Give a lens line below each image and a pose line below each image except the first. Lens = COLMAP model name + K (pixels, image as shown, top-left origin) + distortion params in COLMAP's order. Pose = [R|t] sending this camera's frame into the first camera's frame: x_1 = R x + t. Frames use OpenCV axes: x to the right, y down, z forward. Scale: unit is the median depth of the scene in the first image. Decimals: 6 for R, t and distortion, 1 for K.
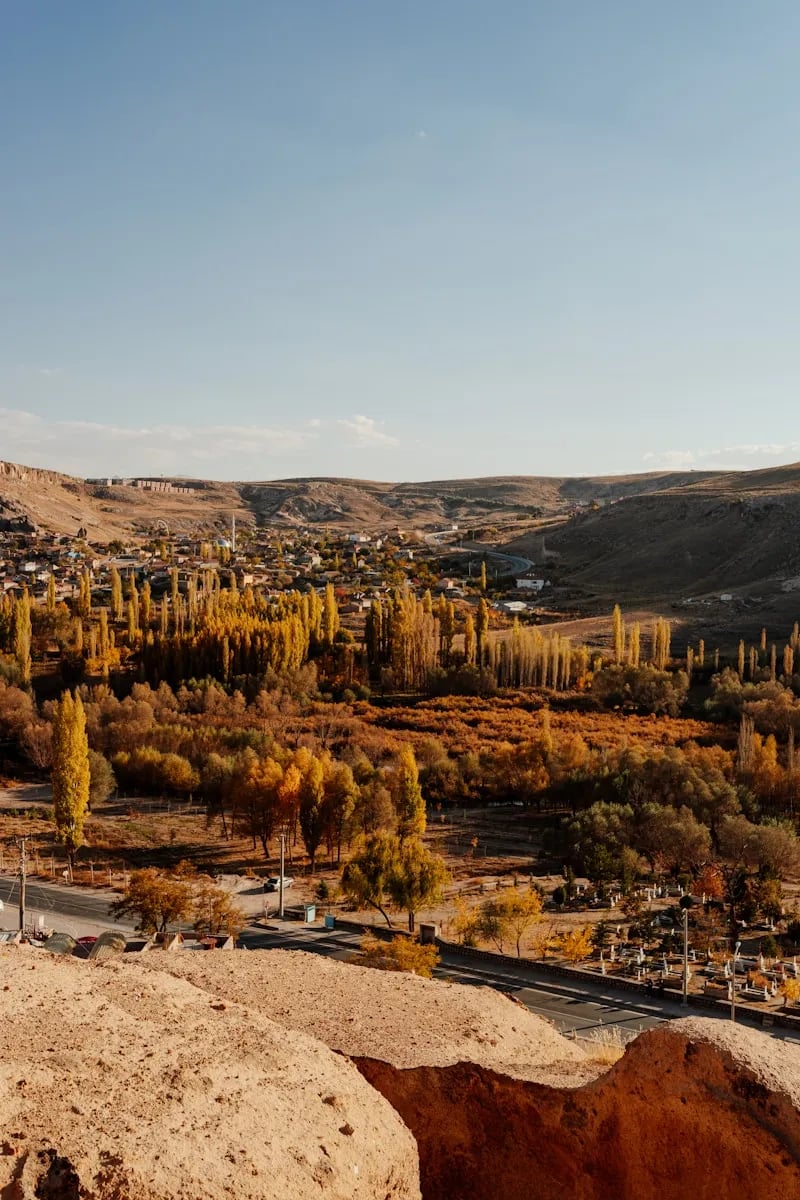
lens RADIAL K [[1097.7, 0, 399.4], [0, 1097.7, 599.5], [0, 0, 1]] dist [-0.022773, 0.000000]
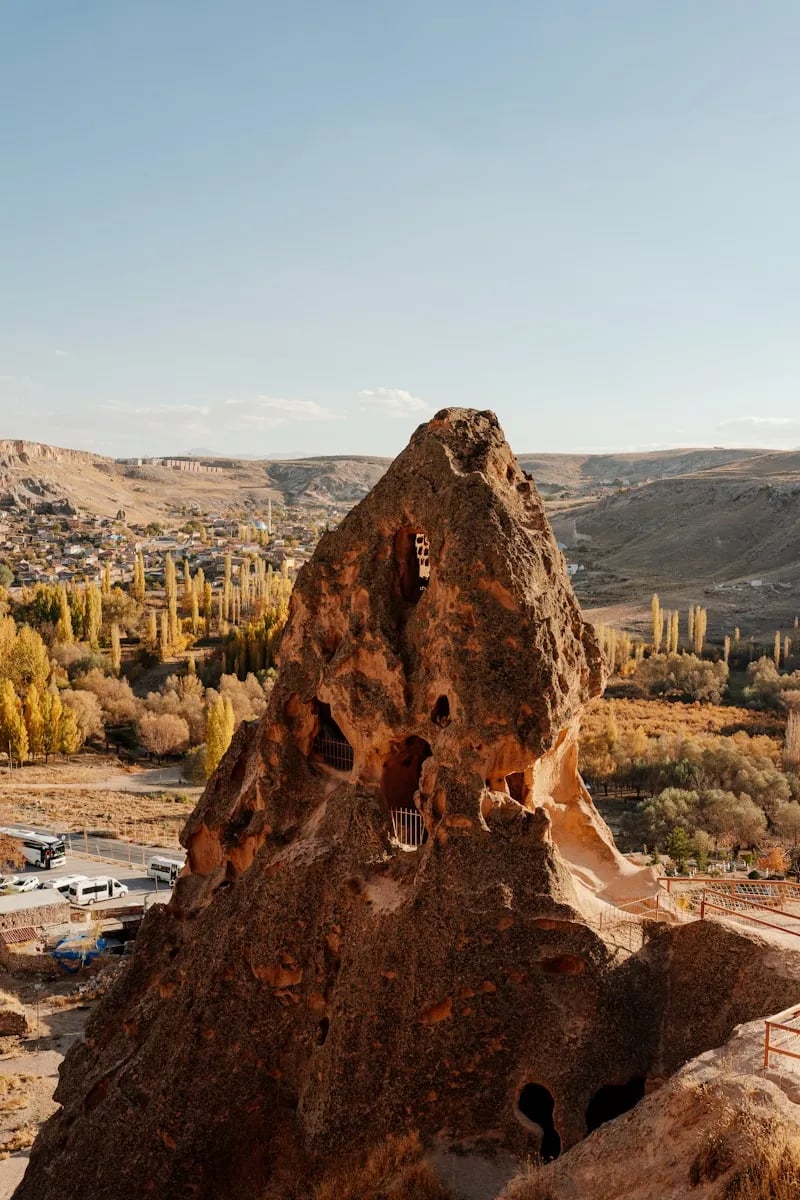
lens RADIAL K [[1097.7, 0, 397.2], [0, 1097.7, 611.3], [0, 0, 1]] dist [-0.022773, 0.000000]
pose [[0.999865, -0.001046, -0.016369, -0.023741], [0.001637, 0.999346, 0.036110, -0.012281], [0.016321, -0.036132, 0.999214, -0.041582]]
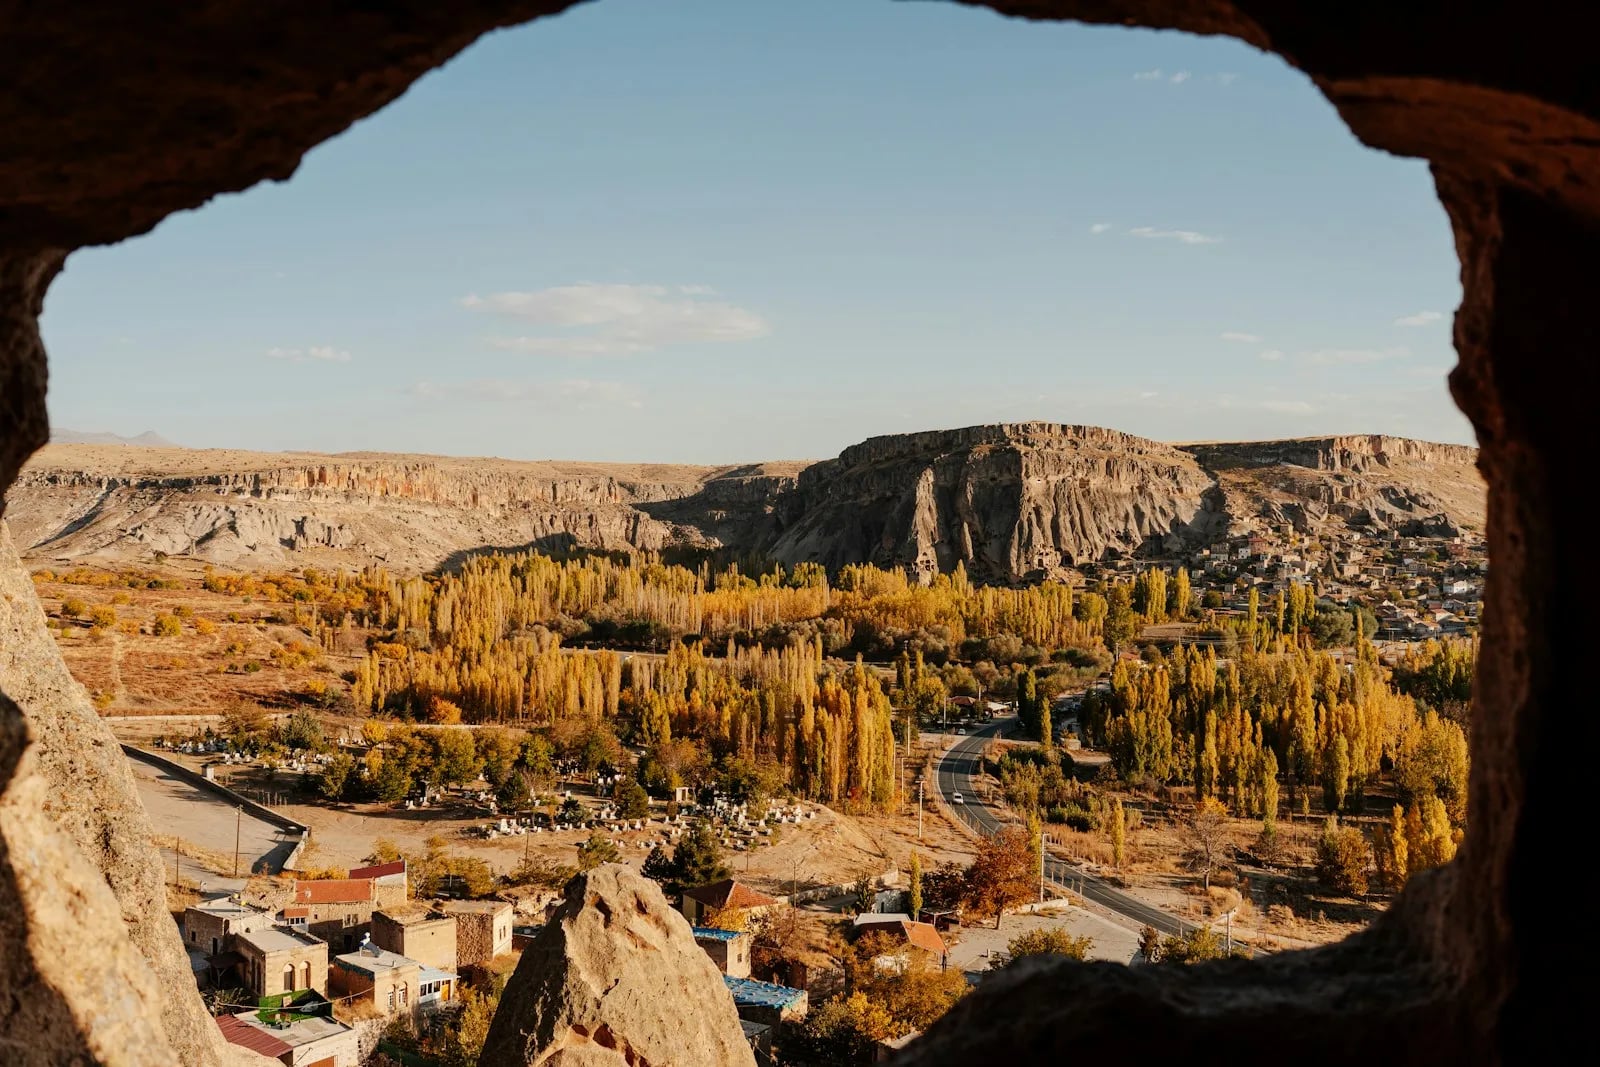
lens RADIAL K [[1463.6, 0, 795.7], [0, 1463.6, 530.9], [0, 0, 1]] dist [-0.022773, 0.000000]
pose [[0.758376, -0.006850, -0.651781, -0.058751], [-0.027106, 0.998748, -0.042035, -0.020840], [0.651253, 0.049546, 0.757242, -0.029009]]
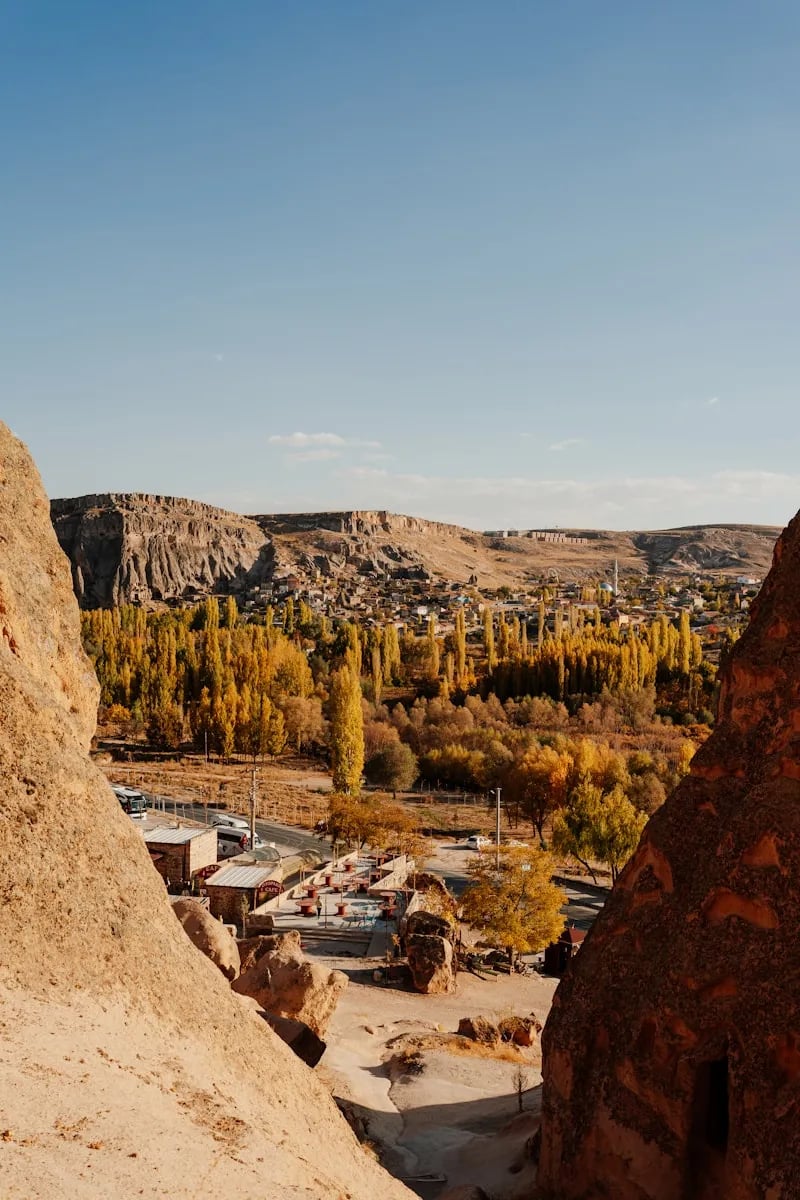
lens RADIAL K [[1097.7, 0, 404.8], [0, 1097.7, 604.3], [0, 0, 1]] dist [-0.022773, 0.000000]
pose [[0.934980, -0.005962, -0.354649, 0.035115], [-0.010783, 0.998919, -0.045220, 0.017949], [0.354535, 0.046104, 0.933905, 0.000441]]
